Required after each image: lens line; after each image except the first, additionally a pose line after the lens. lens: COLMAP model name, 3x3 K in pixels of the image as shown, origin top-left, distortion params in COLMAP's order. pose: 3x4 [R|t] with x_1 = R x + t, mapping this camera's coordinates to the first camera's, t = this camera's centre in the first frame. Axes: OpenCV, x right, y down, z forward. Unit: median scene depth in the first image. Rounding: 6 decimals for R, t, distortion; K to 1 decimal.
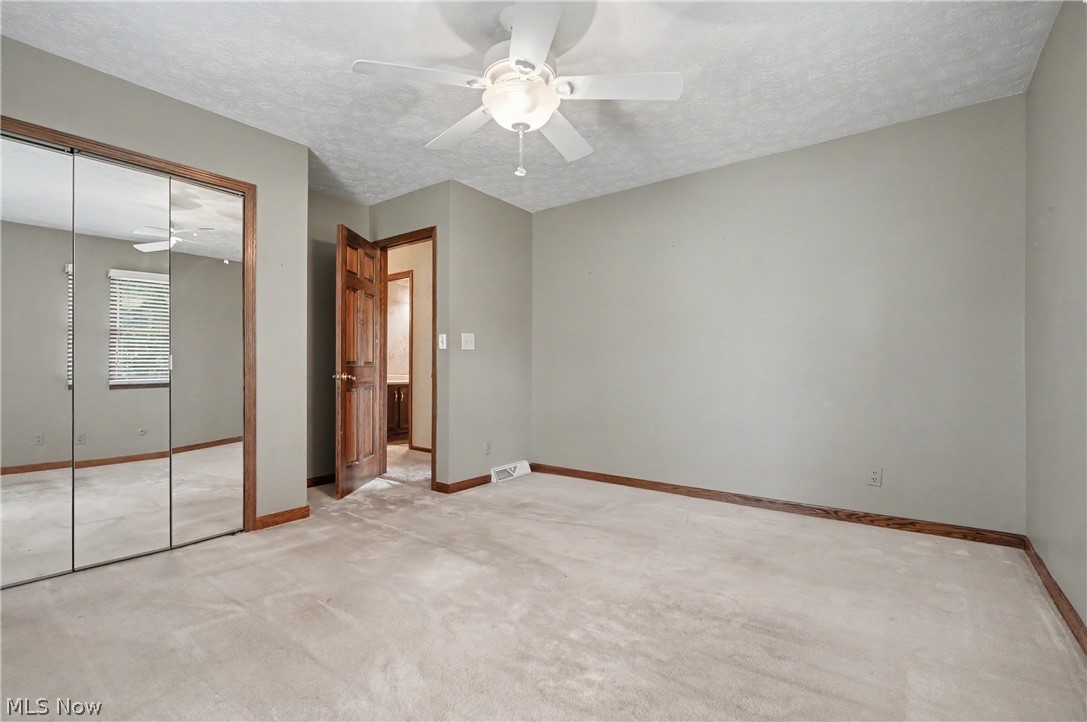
lens RADIAL K [[496.3, 0, 545.7], [0, 496.3, 366.9], [0, 0, 1]] dist [-0.010681, 0.001435]
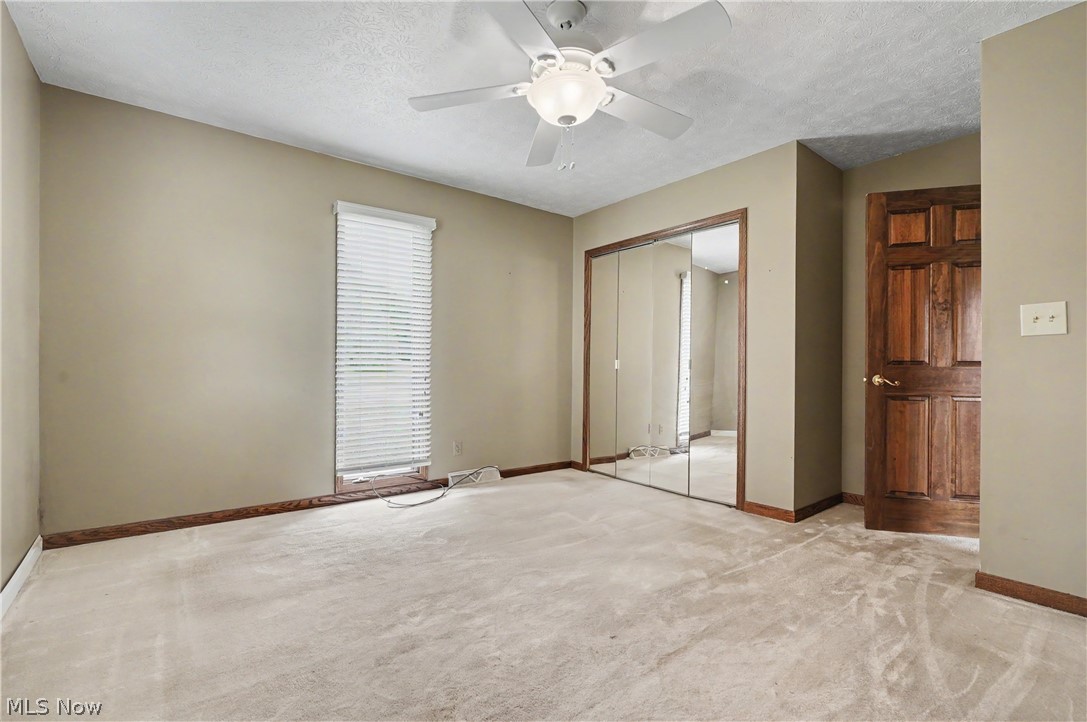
lens RADIAL K [[496.3, 0, 540.8], [0, 496.3, 363.6], [0, 0, 1]] dist [-0.010681, 0.001435]
pose [[-0.254488, -0.008337, -0.967040, 0.585779], [-0.006829, 0.999953, -0.006823, 0.002360], [0.967052, 0.004868, -0.254533, 0.776571]]
